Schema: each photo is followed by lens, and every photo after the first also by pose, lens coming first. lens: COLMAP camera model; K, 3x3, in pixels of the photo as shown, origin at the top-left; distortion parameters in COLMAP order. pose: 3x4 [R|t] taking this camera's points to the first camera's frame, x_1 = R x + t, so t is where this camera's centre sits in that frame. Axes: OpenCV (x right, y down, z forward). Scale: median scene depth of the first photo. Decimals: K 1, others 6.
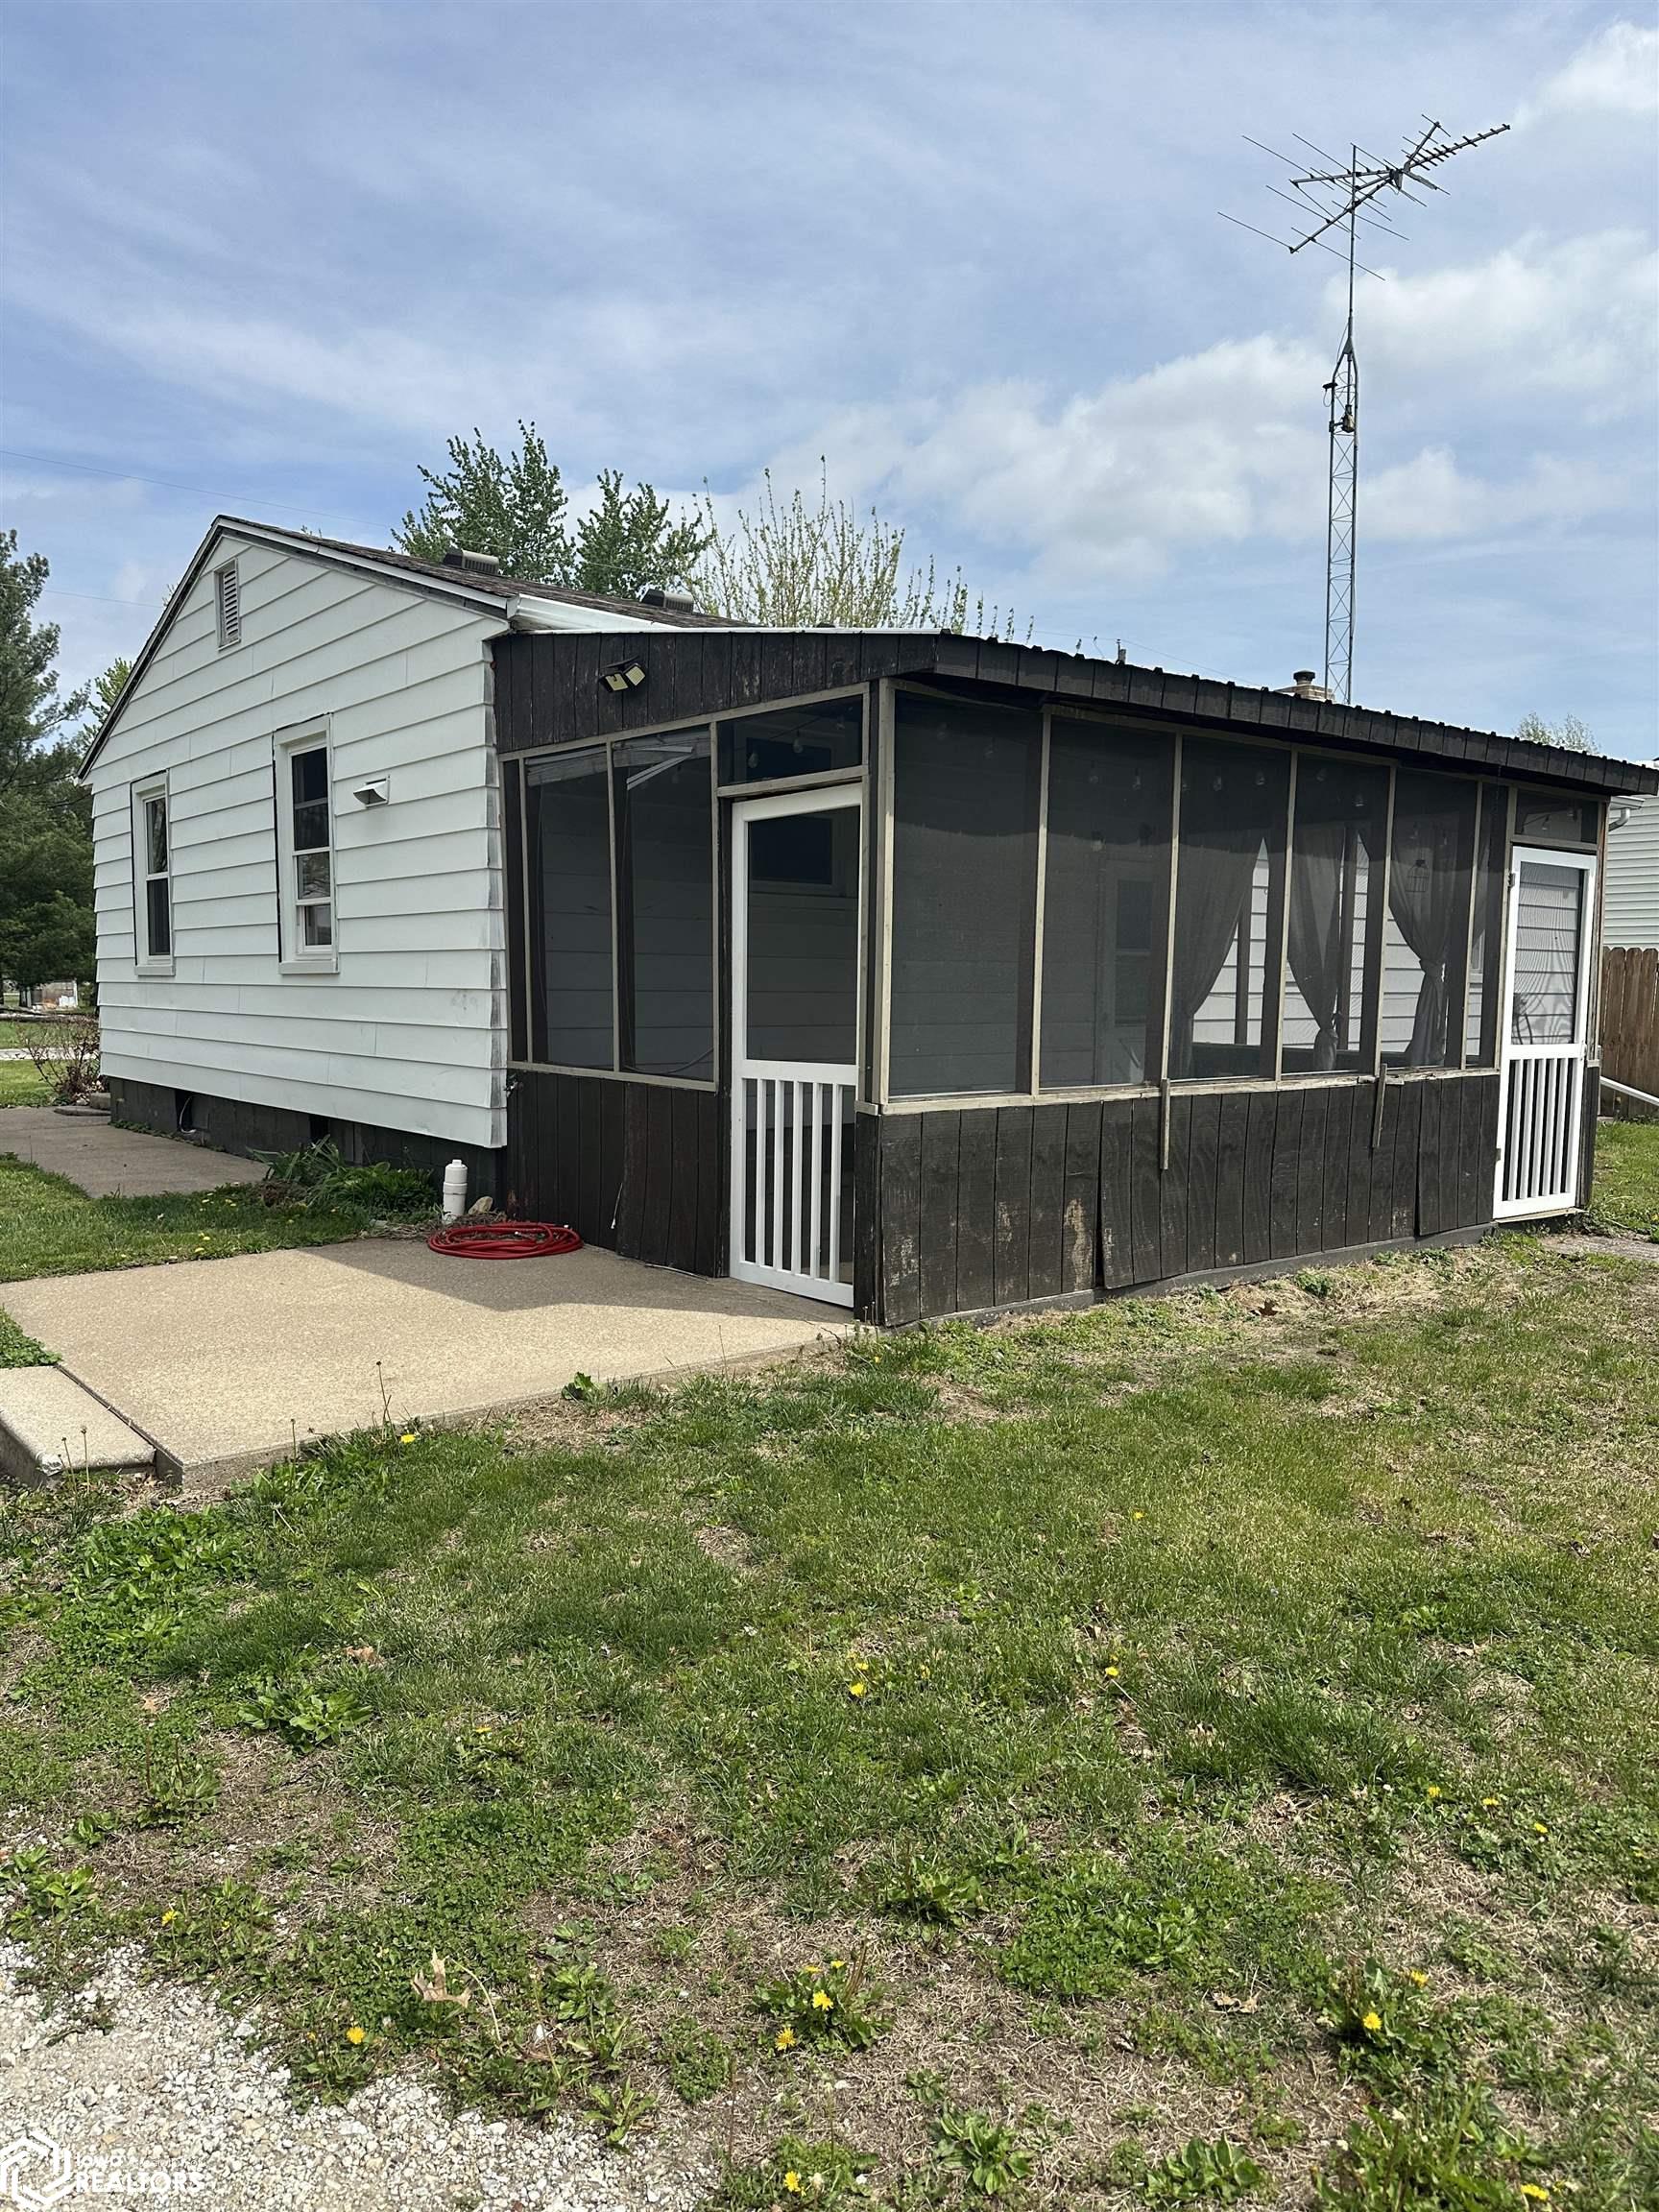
lens RADIAL K [[1516.2, 0, 829.5], [0, 1516.2, 1106.0], [0, 0, 1]] dist [0.095134, -0.114647]
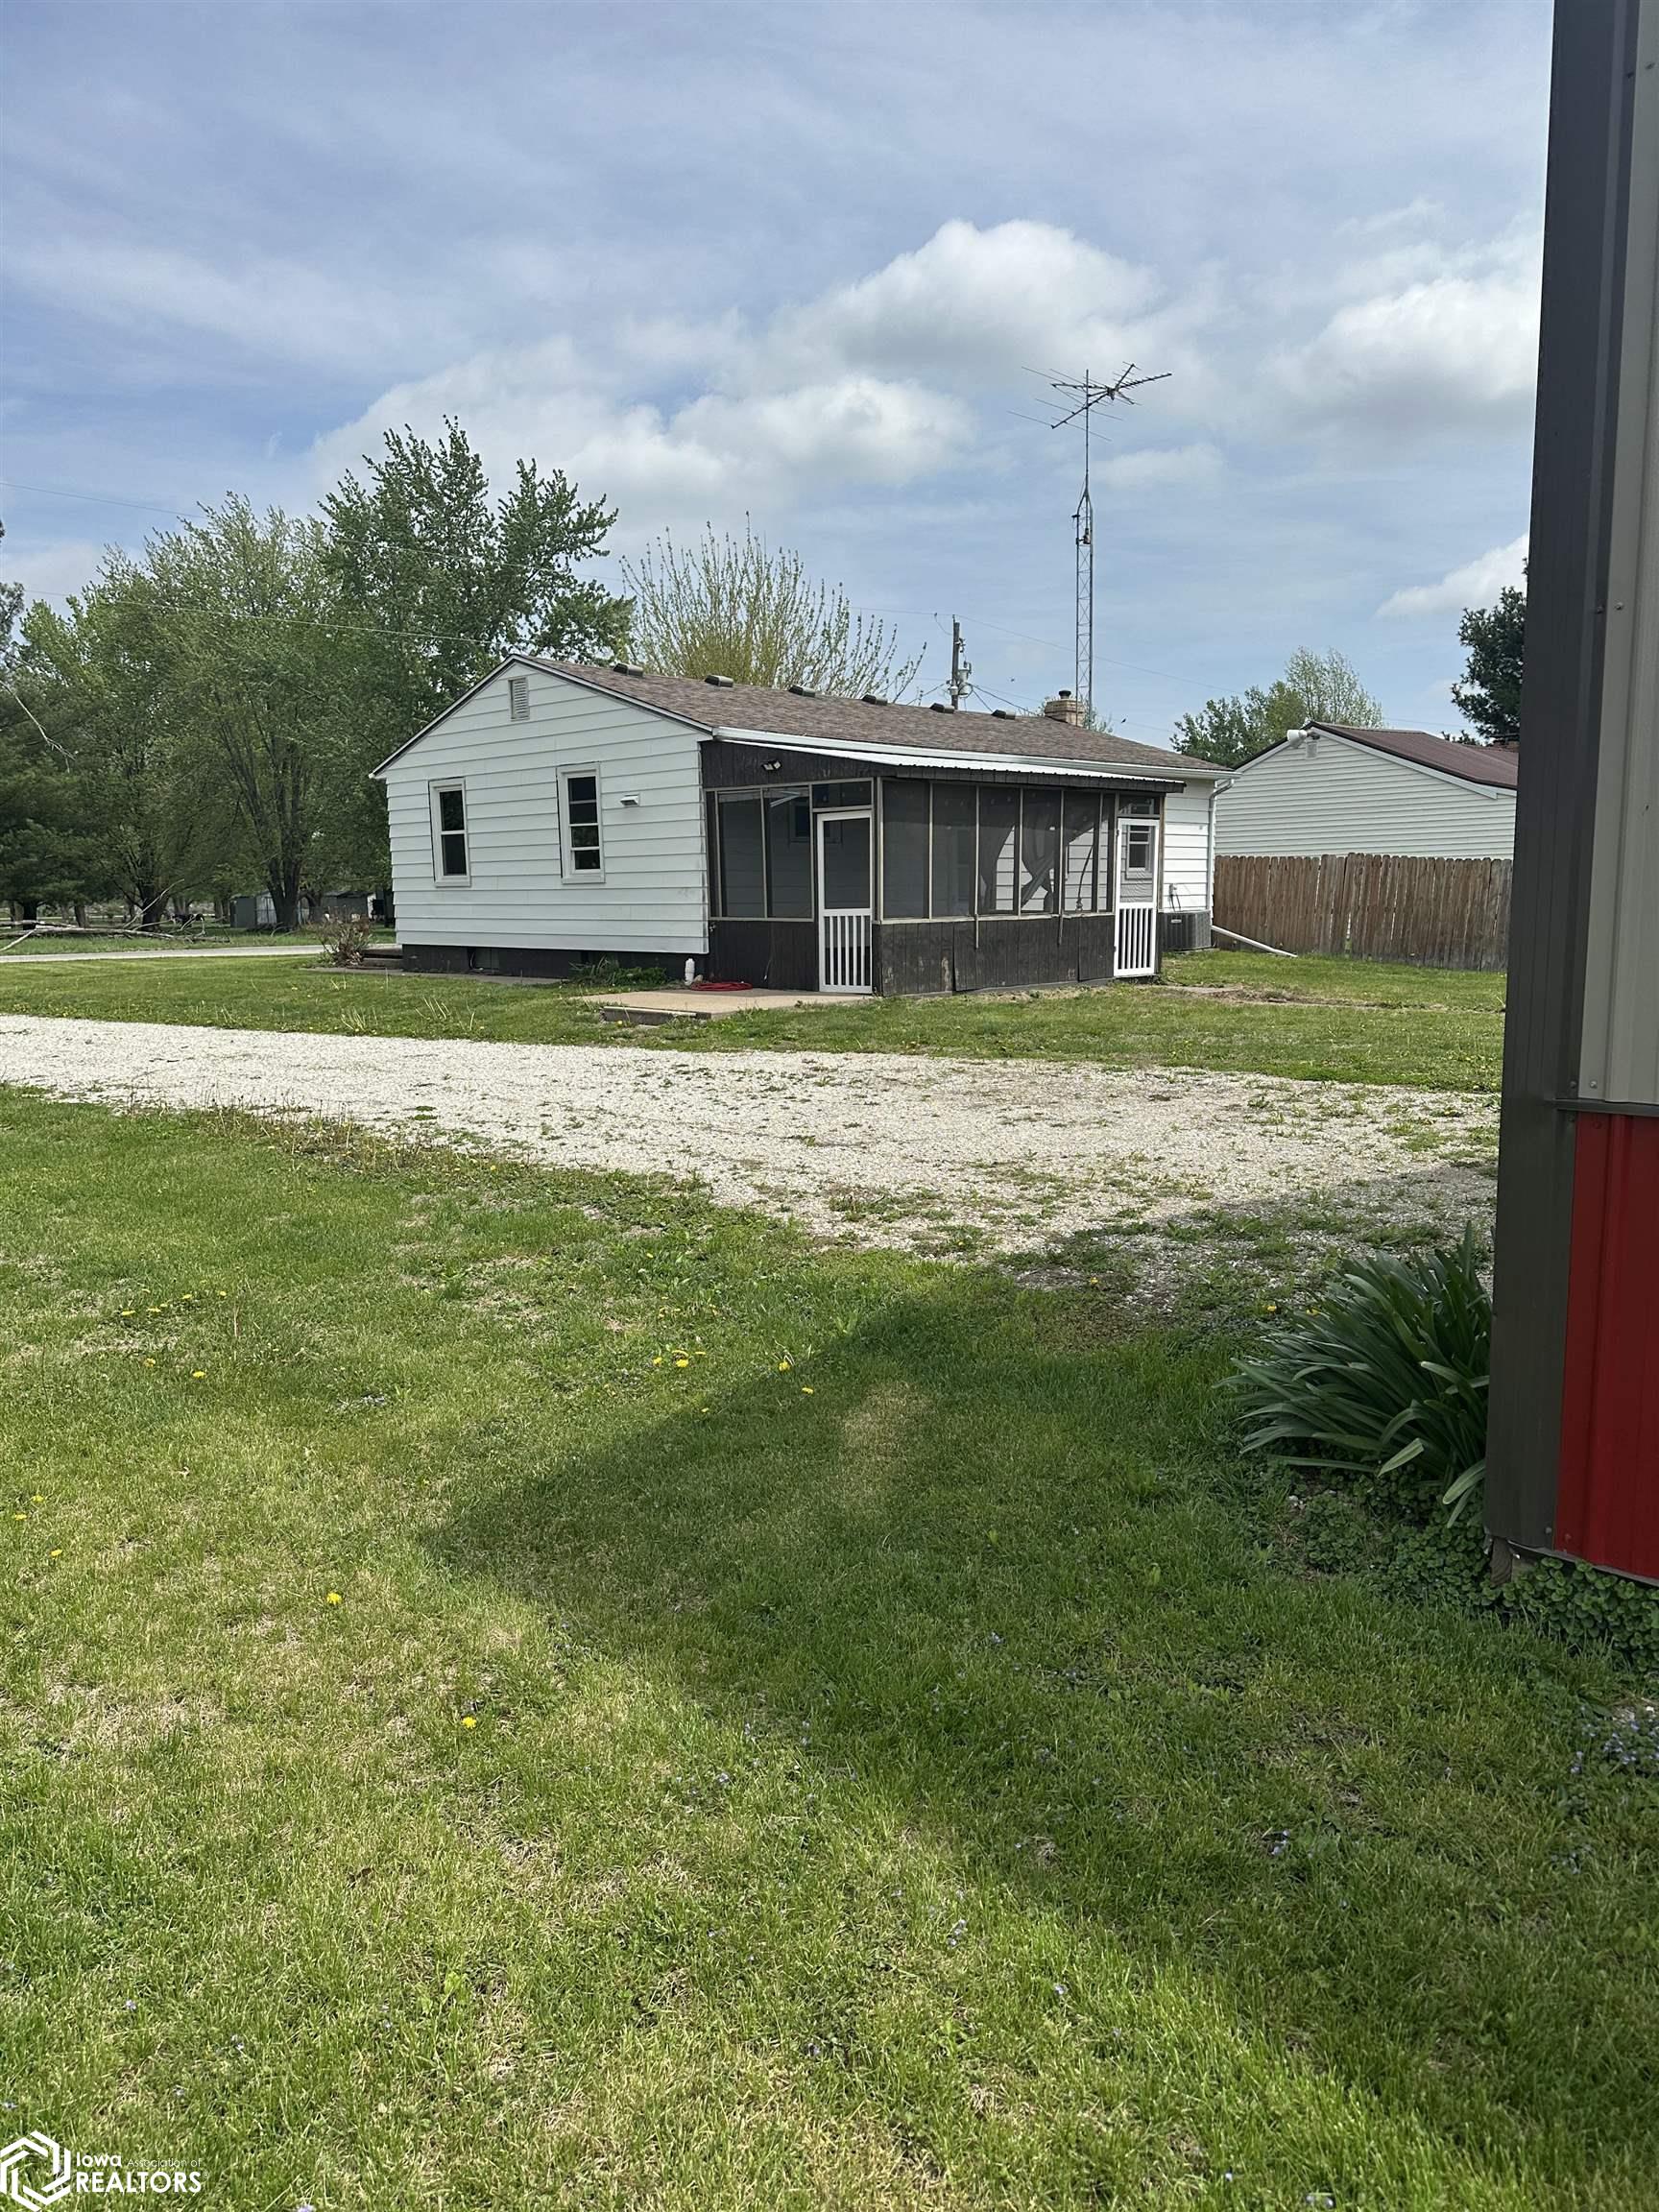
lens RADIAL K [[1538.9, 0, 834.2], [0, 1538.9, 1132.5], [0, 0, 1]] dist [0.089180, -0.297707]
pose [[0.994240, -0.035507, 0.101123, -0.270786], [0.027989, 0.996804, 0.074817, 0.132070], [-0.103456, -0.071556, 0.992057, -1.448969]]
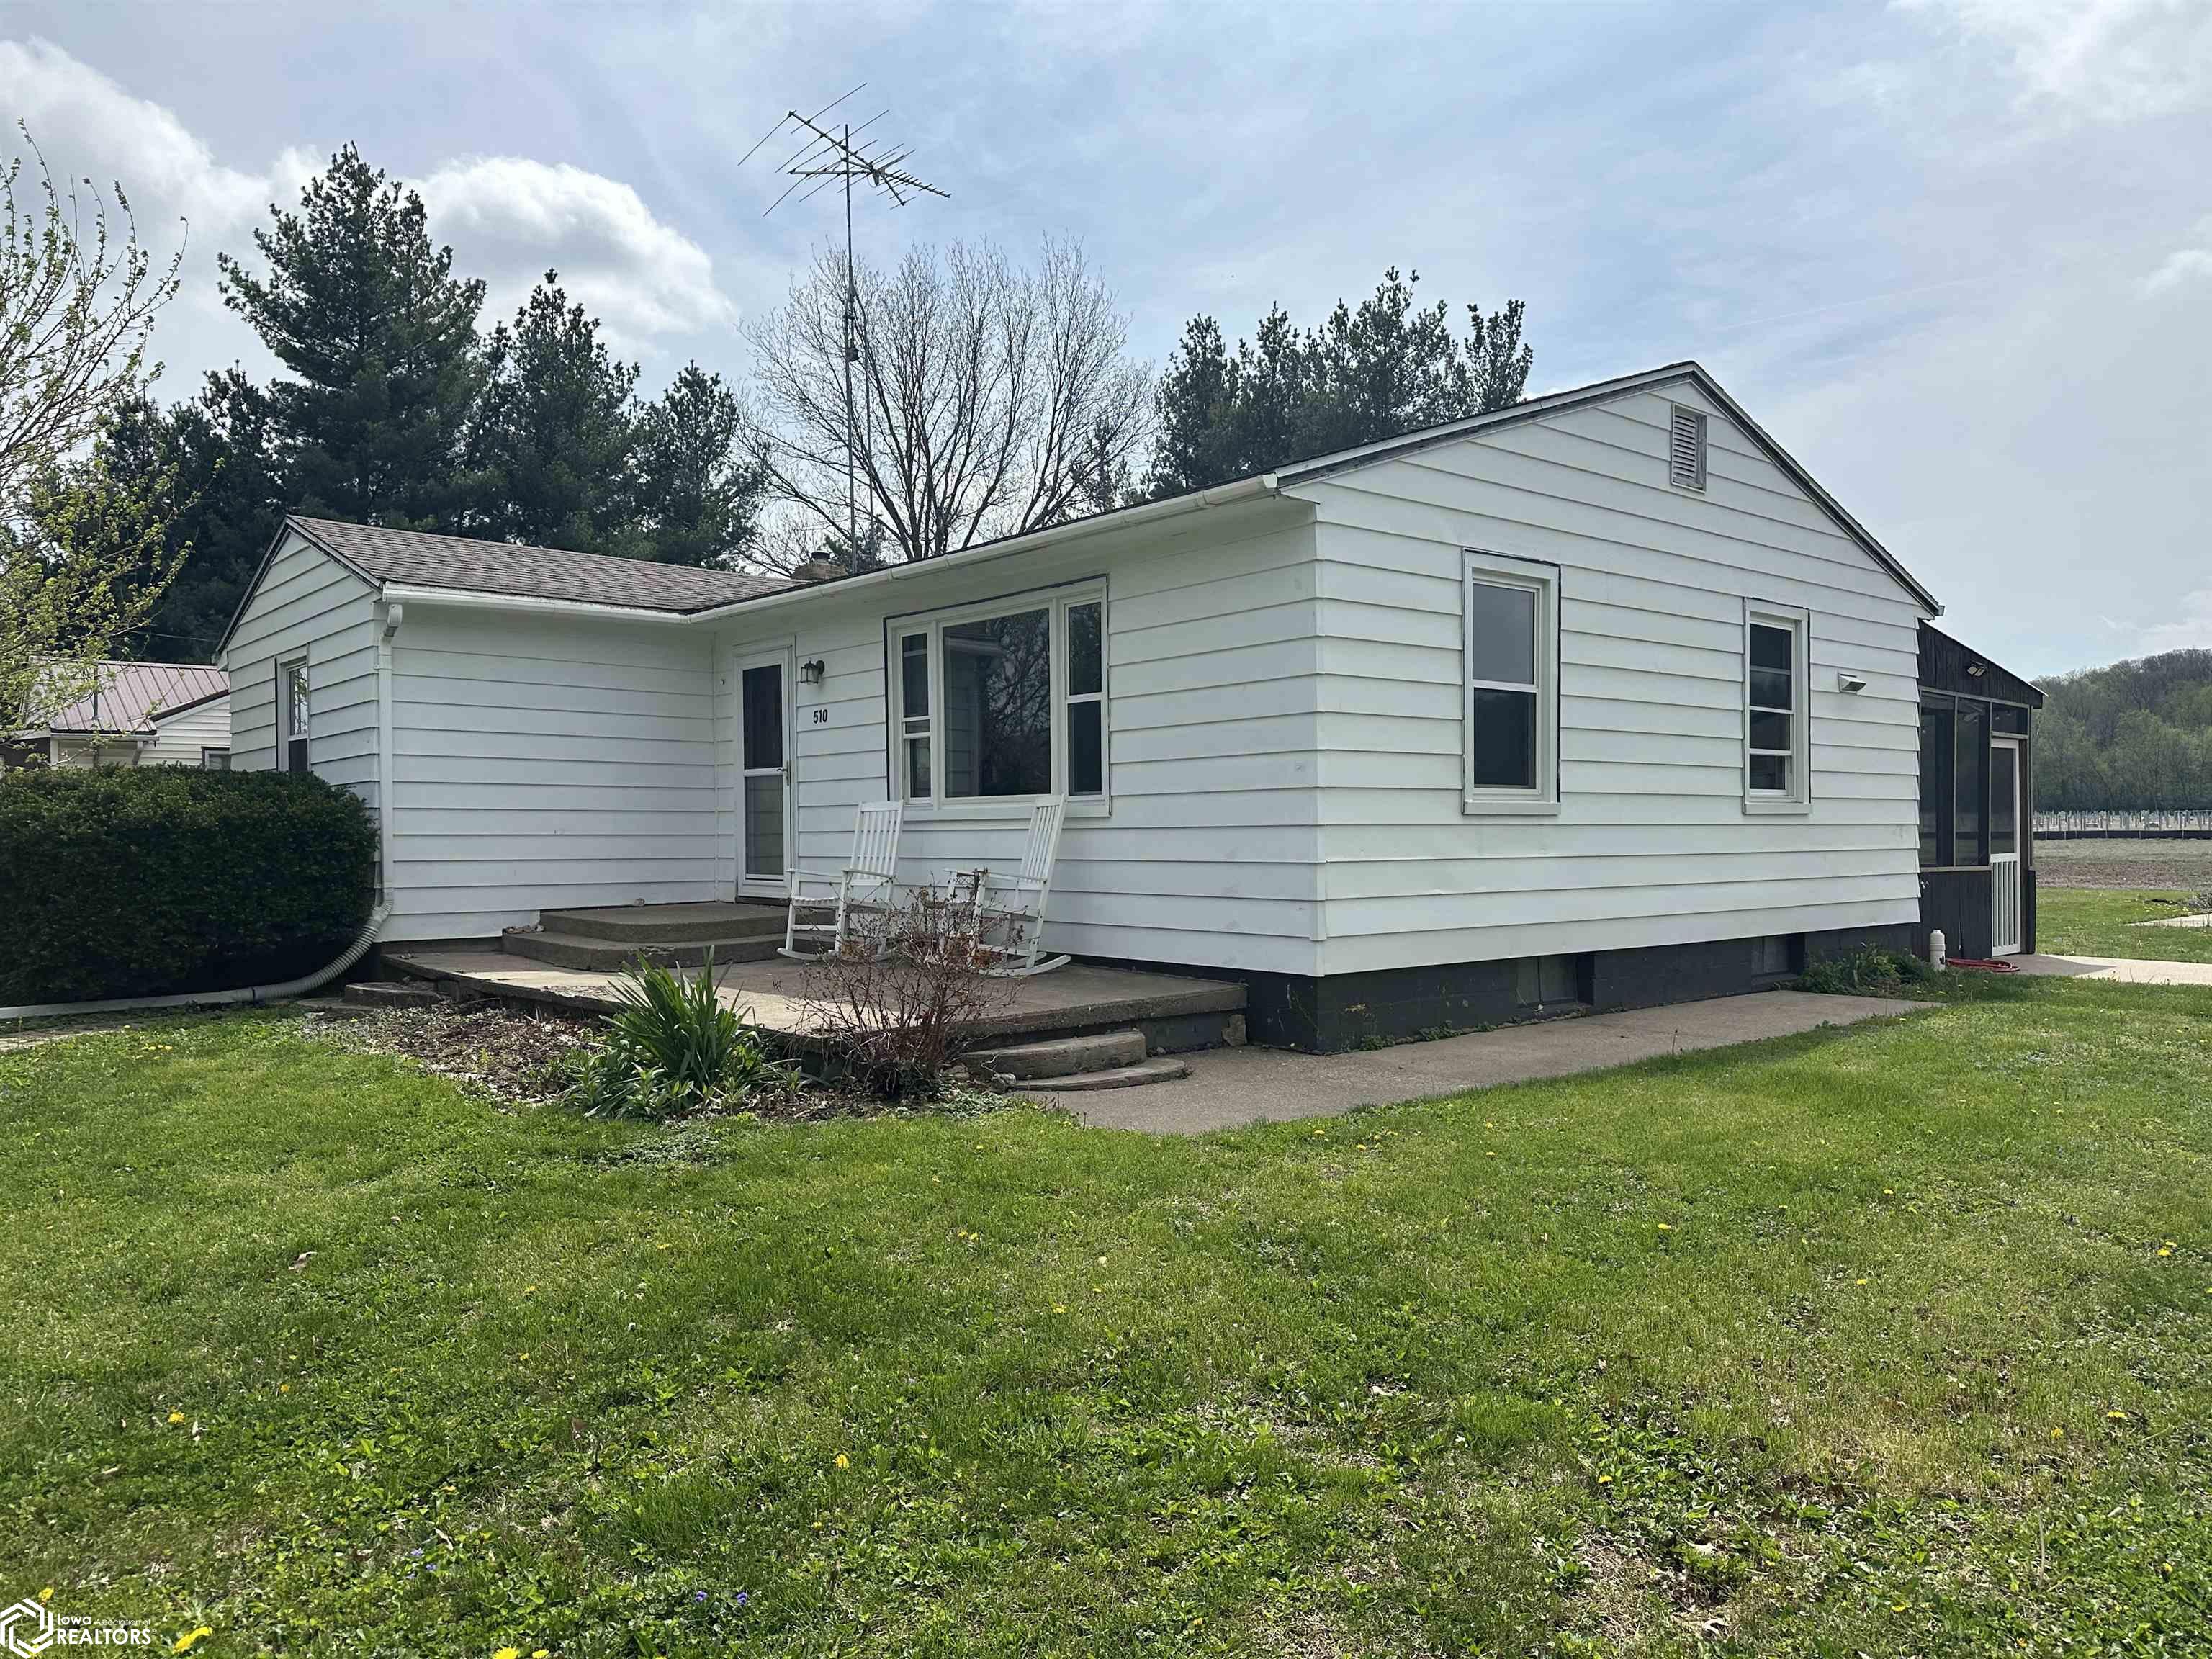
lens RADIAL K [[1516.2, 0, 1113.0], [0, 1516.2, 793.7], [0, 0, 1]] dist [0.095134, -0.114647]
pose [[-0.010060, 0.015229, 0.999833, -1.849260], [0.083220, 0.996428, -0.014340, -0.156355], [-0.996480, 0.083062, -0.011292, 1.868889]]
